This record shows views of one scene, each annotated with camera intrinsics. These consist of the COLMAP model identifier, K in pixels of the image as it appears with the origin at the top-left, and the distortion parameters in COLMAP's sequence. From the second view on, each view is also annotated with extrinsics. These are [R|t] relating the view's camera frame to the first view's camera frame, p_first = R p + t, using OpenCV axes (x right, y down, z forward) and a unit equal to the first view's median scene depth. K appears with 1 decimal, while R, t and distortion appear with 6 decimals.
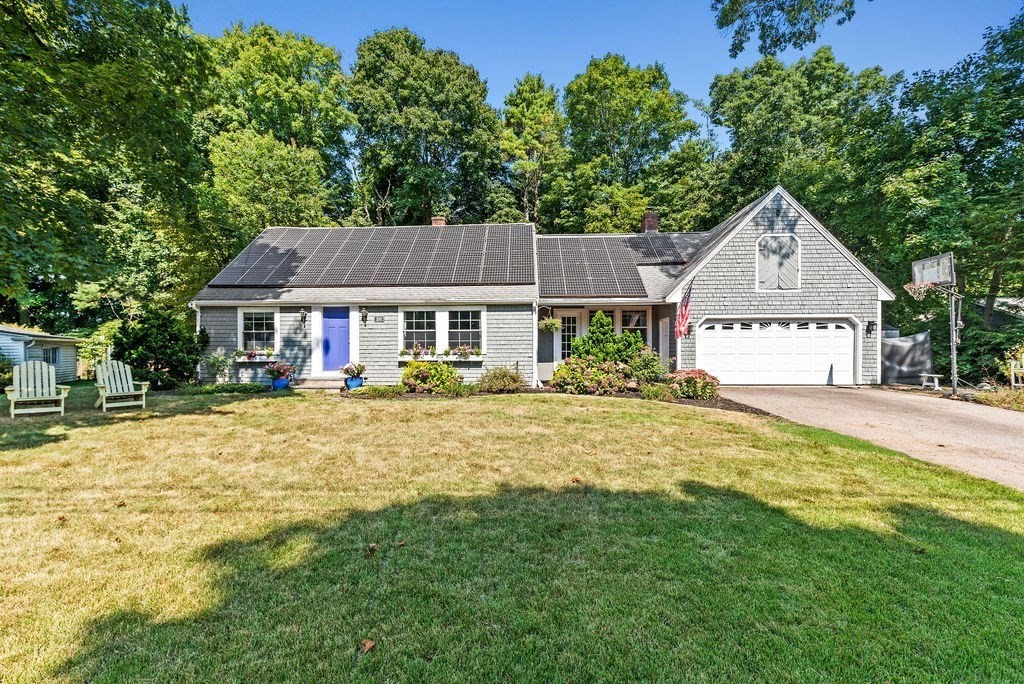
lens RADIAL K [[435.9, 0, 512.5], [0, 435.9, 343.8], [0, 0, 1]] dist [0.003628, 0.000091]
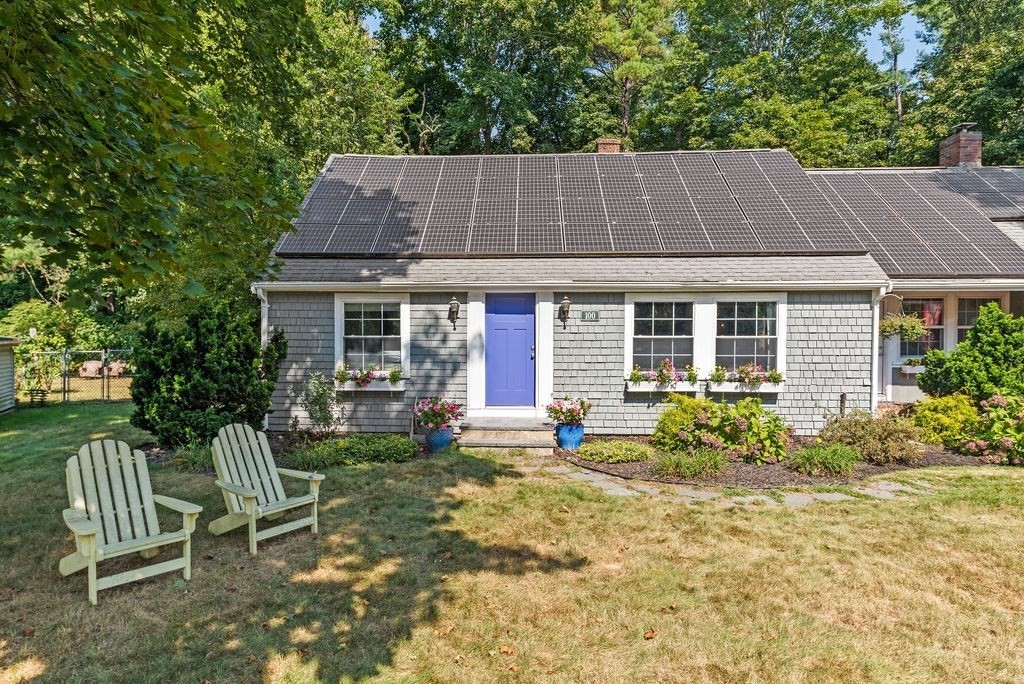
lens RADIAL K [[581.1, 0, 511.6], [0, 581.1, 340.7], [0, 0, 1]] dist [0.006199, -0.001961]
pose [[0.999989, 0.004663, 0.000707, -0.406657], [-0.004679, 0.999645, 0.026244, -0.043905], [-0.000584, -0.026247, 0.999655, 0.254178]]
